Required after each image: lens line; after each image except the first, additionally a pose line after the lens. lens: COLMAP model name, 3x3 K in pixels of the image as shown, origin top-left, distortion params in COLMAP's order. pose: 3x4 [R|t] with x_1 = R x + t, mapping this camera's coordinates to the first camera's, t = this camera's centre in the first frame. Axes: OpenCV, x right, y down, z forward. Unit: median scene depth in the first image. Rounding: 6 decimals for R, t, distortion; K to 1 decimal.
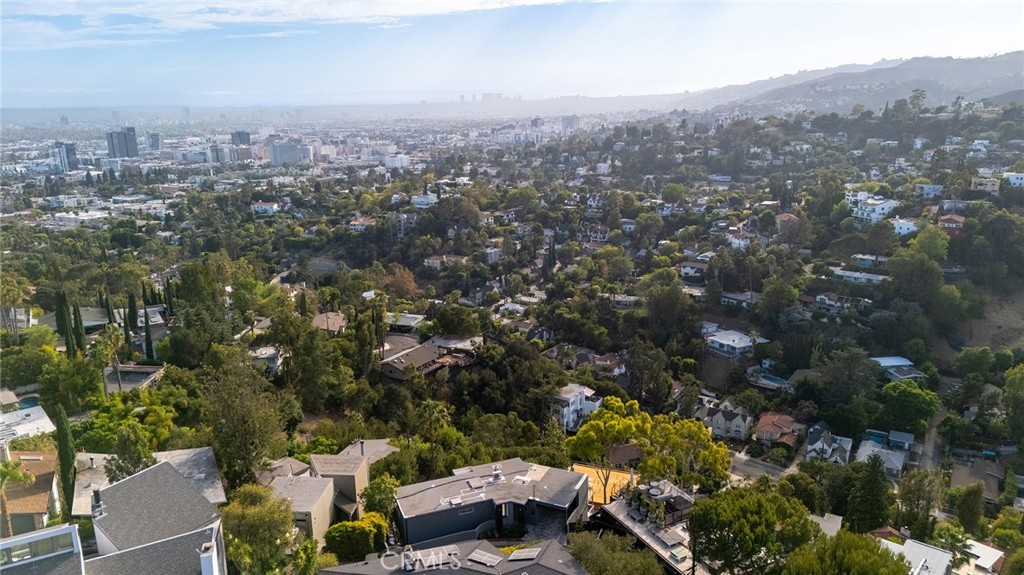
lens RADIAL K [[749.1, 0, 512.0], [0, 749.1, 287.5], [0, 0, 1]] dist [0.088344, -0.097424]
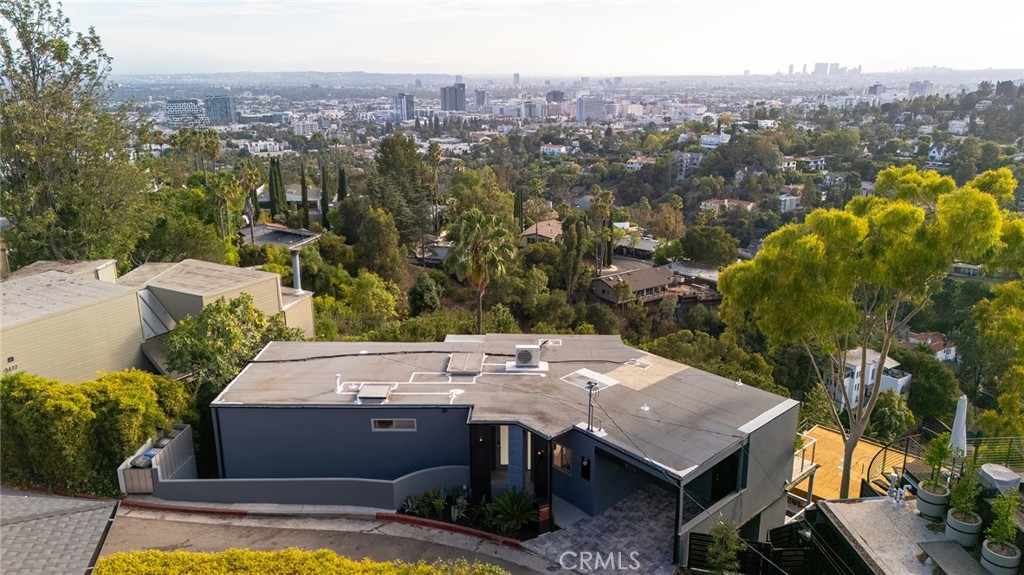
lens RADIAL K [[749.1, 0, 512.0], [0, 749.1, 287.5], [0, 0, 1]] dist [0.088344, -0.097424]
pose [[0.919147, 0.127570, -0.372686, 0.016383], [-0.114143, 0.991771, 0.057976, 0.031185], [0.377015, -0.010749, 0.926145, 0.105128]]
